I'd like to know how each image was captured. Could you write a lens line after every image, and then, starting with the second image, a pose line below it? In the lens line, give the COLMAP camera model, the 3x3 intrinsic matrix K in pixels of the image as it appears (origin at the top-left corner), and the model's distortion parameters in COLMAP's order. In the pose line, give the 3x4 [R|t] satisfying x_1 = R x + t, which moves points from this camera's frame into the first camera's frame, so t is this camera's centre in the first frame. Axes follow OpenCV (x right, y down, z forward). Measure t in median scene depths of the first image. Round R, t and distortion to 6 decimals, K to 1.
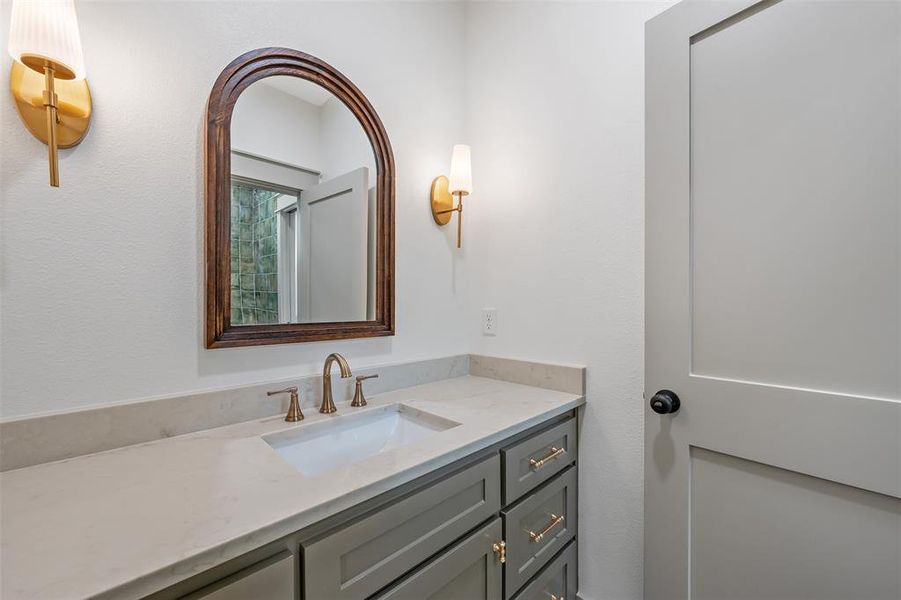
lens RADIAL K [[386.6, 0, 452.9], [0, 386.6, 293.3], [0, 0, 1]] dist [0.000010, 0.000052]
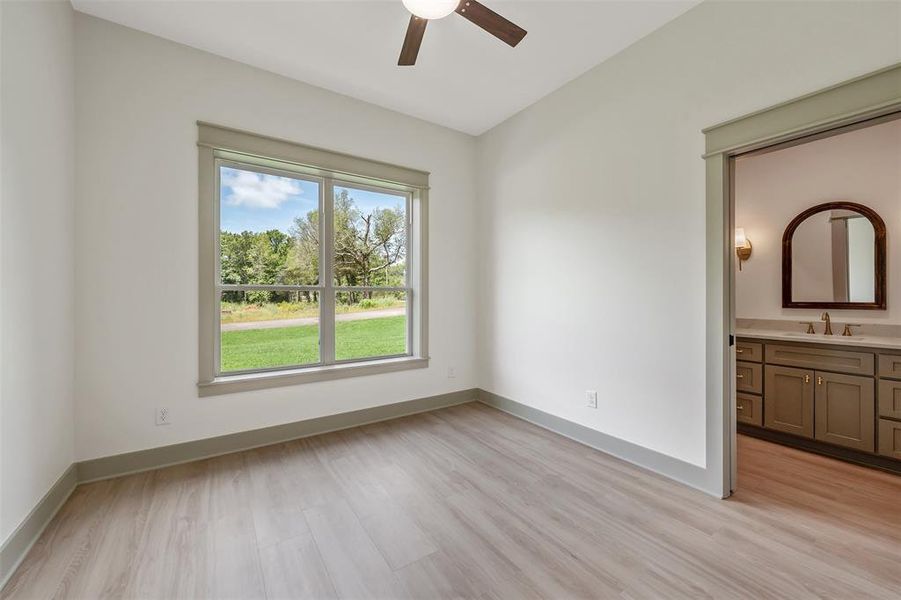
lens RADIAL K [[356.5, 0, 450.5], [0, 356.5, 300.0], [0, 0, 1]] dist [0.001101, 0.000118]
pose [[-0.220615, 0.007879, -0.975329, 2.770644], [0.018130, 0.999828, 0.003976, 0.005918], [0.975193, -0.016806, -0.220720, -1.050640]]
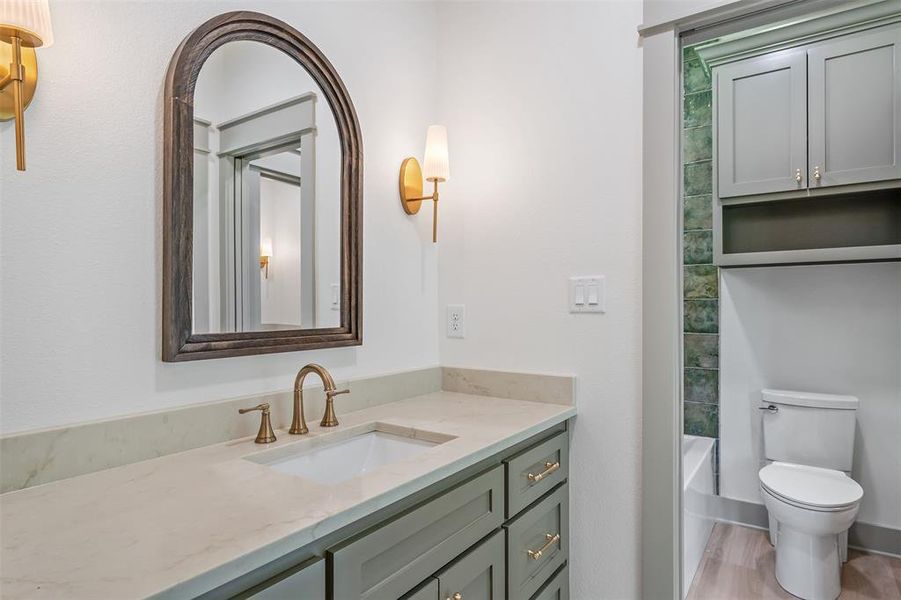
lens RADIAL K [[514.1, 0, 450.5], [0, 514.1, 300.0], [0, 0, 1]] dist [0.000247, 0.000321]
pose [[0.988735, -0.001284, 0.149670, -0.160755], [0.000060, 0.999967, 0.008179, -0.000089], [-0.149675, -0.008078, 0.988702, -0.188759]]
